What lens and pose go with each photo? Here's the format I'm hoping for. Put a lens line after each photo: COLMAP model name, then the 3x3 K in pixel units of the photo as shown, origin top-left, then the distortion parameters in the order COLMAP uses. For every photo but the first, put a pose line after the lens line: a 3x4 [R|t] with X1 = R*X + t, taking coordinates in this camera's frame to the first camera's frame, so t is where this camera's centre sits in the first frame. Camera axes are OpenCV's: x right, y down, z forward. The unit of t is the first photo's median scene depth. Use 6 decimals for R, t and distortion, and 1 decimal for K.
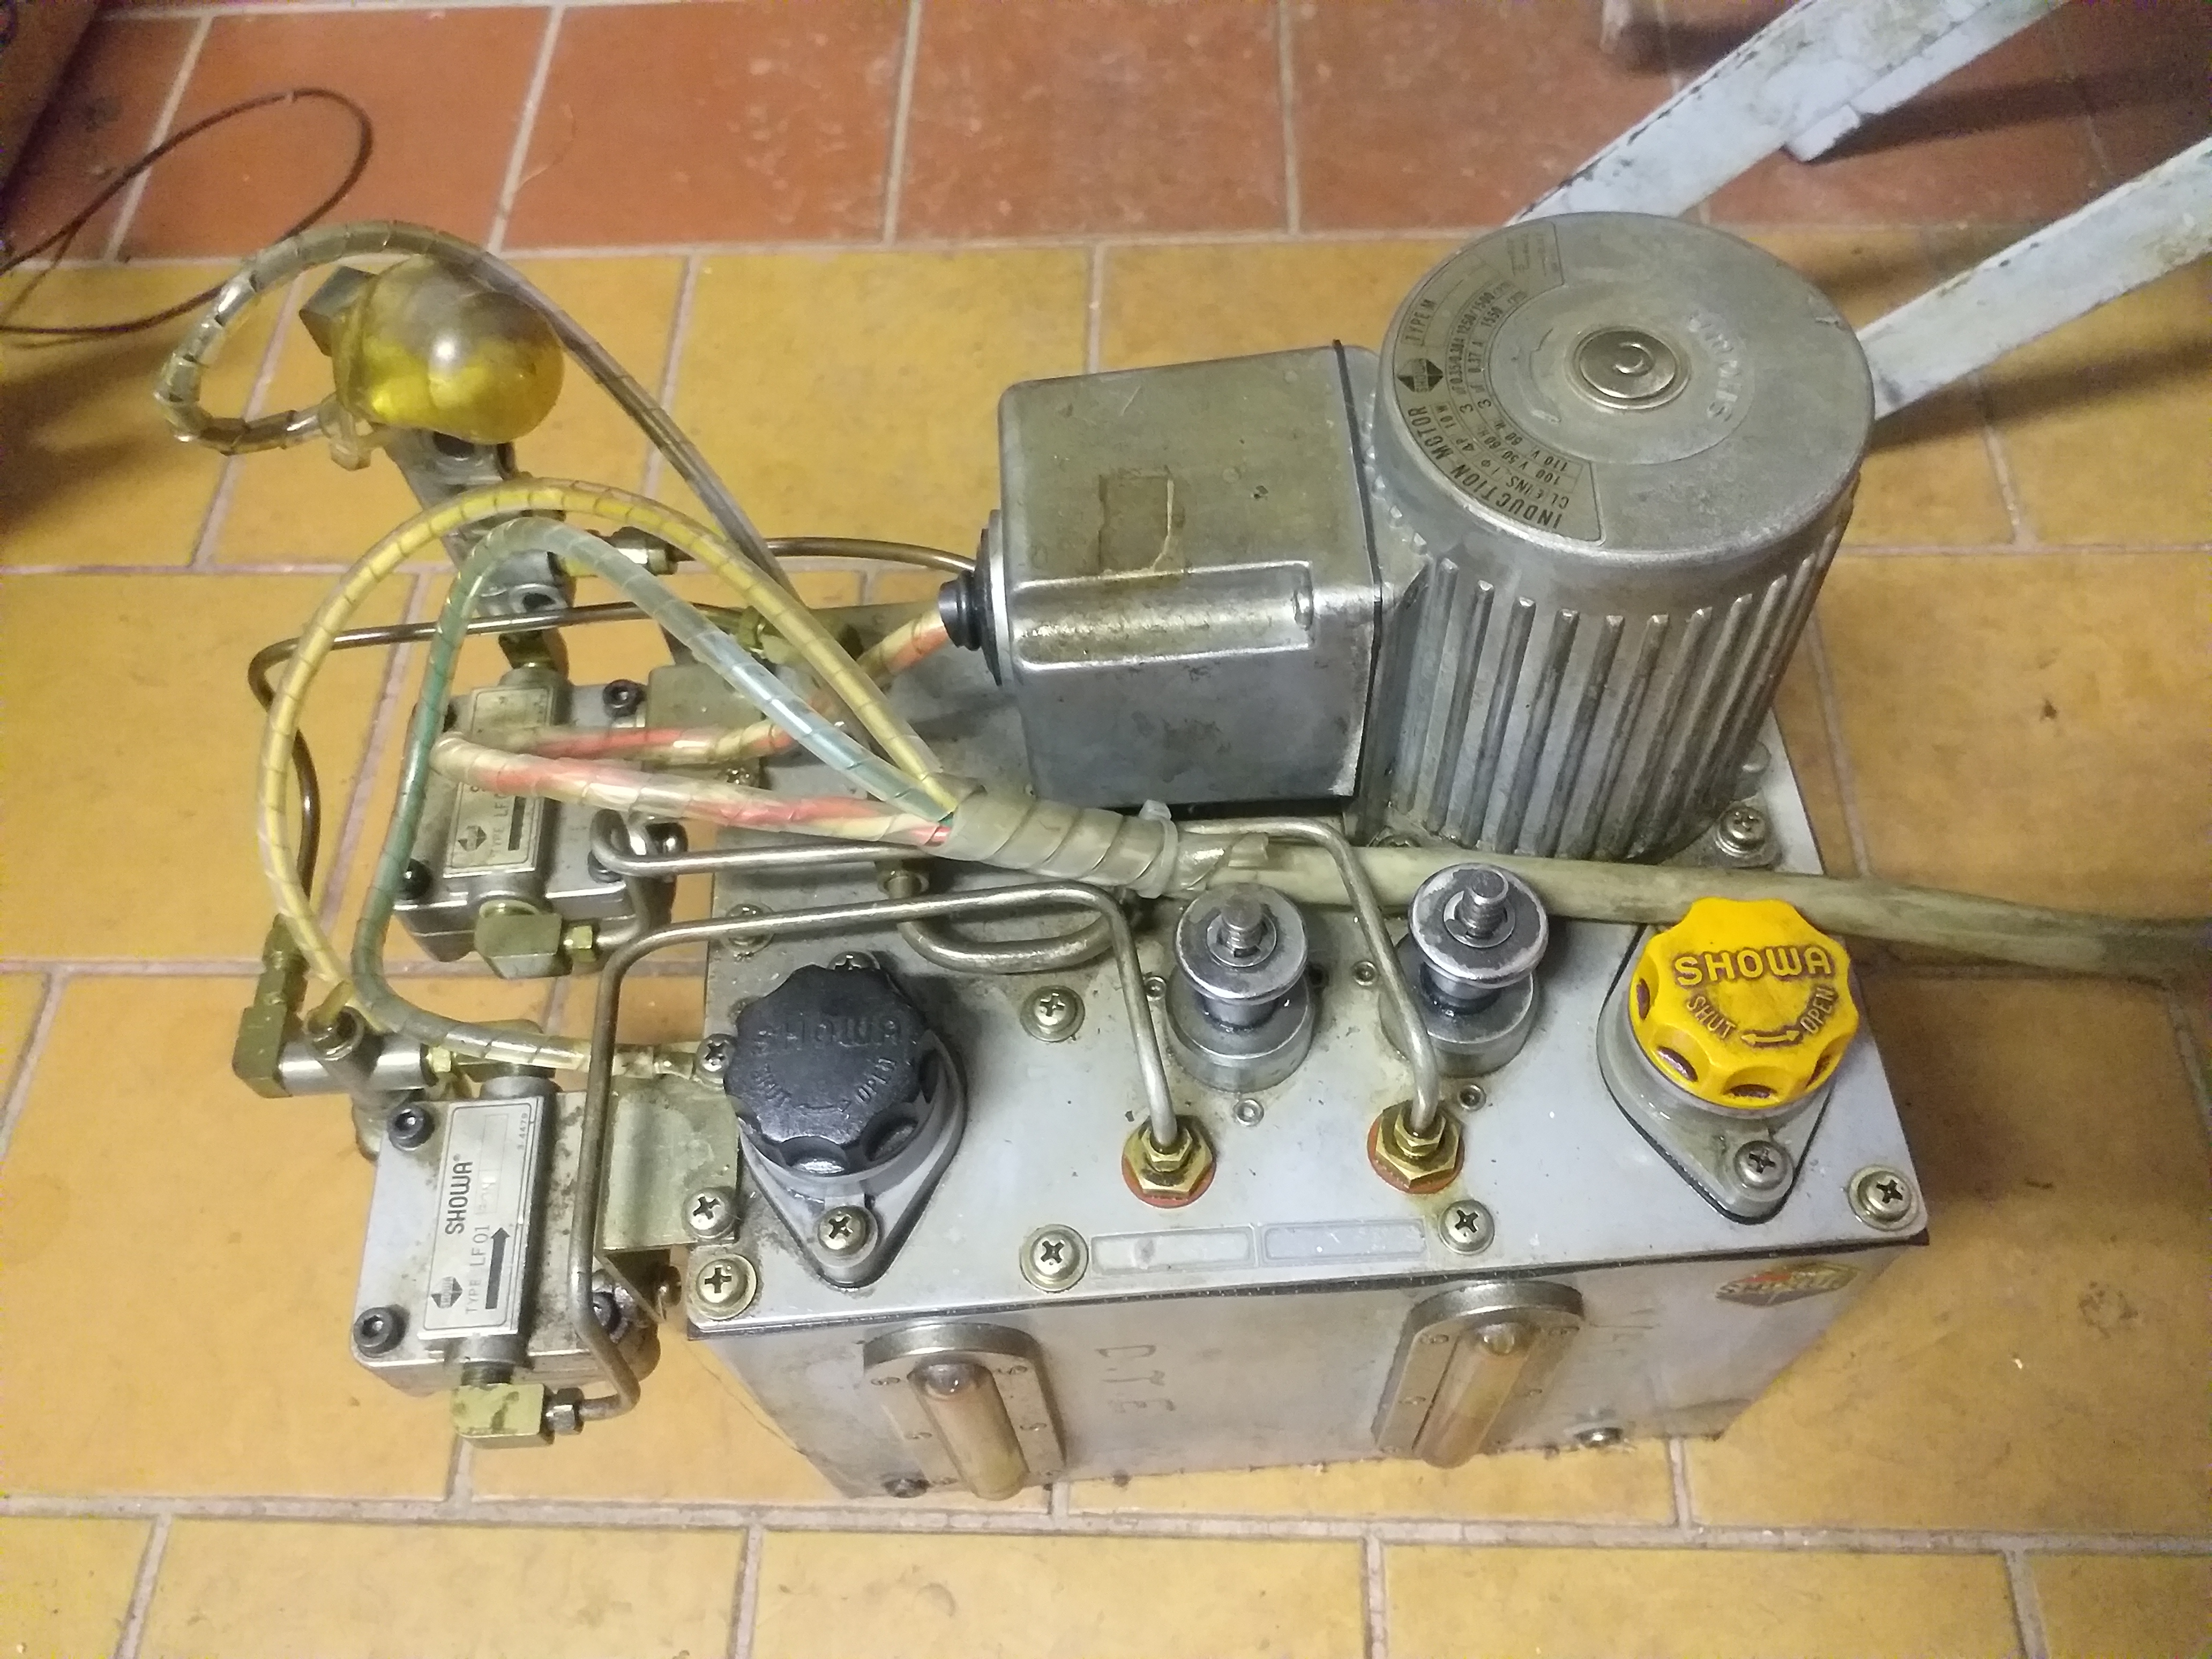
lens RADIAL K [[1784.0, 0, 1113.7], [0, 1784.0, 842.6], [0, 0, 1]] dist [0.000335, -0.011864]
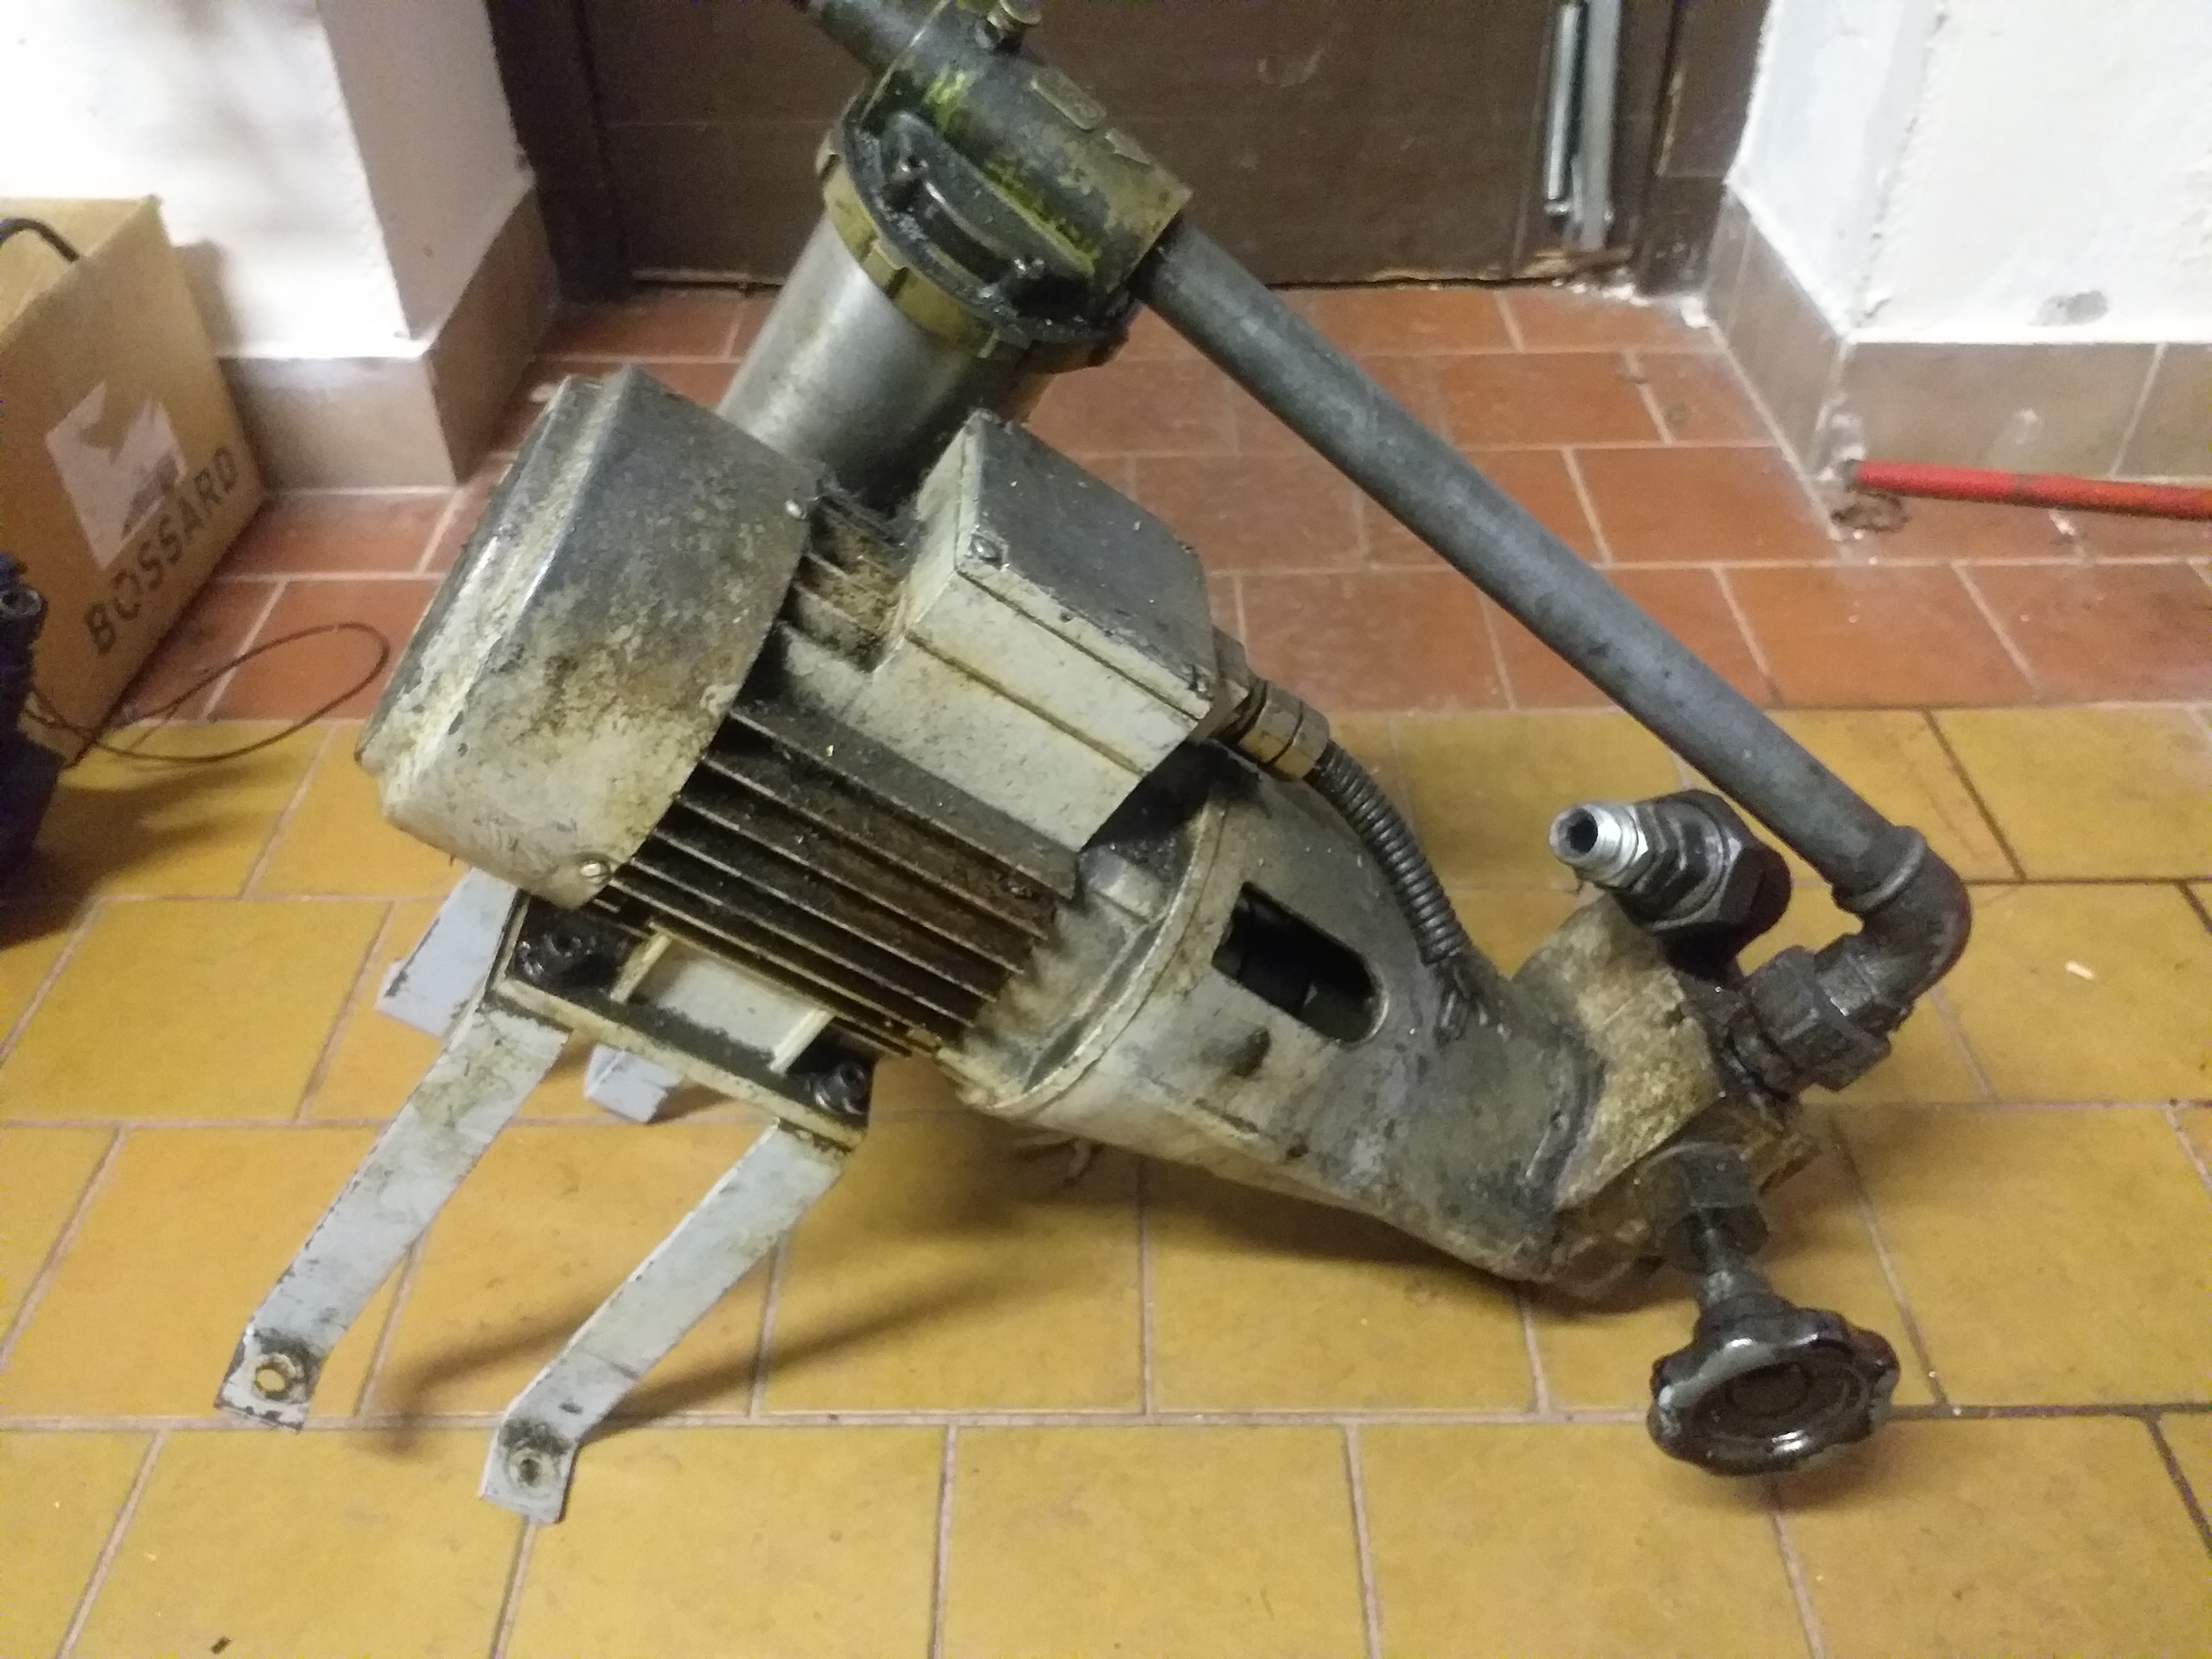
lens RADIAL K [[1784.0, 0, 1113.7], [0, 1784.0, 842.6], [0, 0, 1]] dist [0.000335, -0.011864]
pose [[0.998832, 0.011132, 0.047012, 0.206583], [0.004868, 0.944947, -0.327187, 0.416918], [-0.048066, 0.327034, 0.943789, -0.657670]]
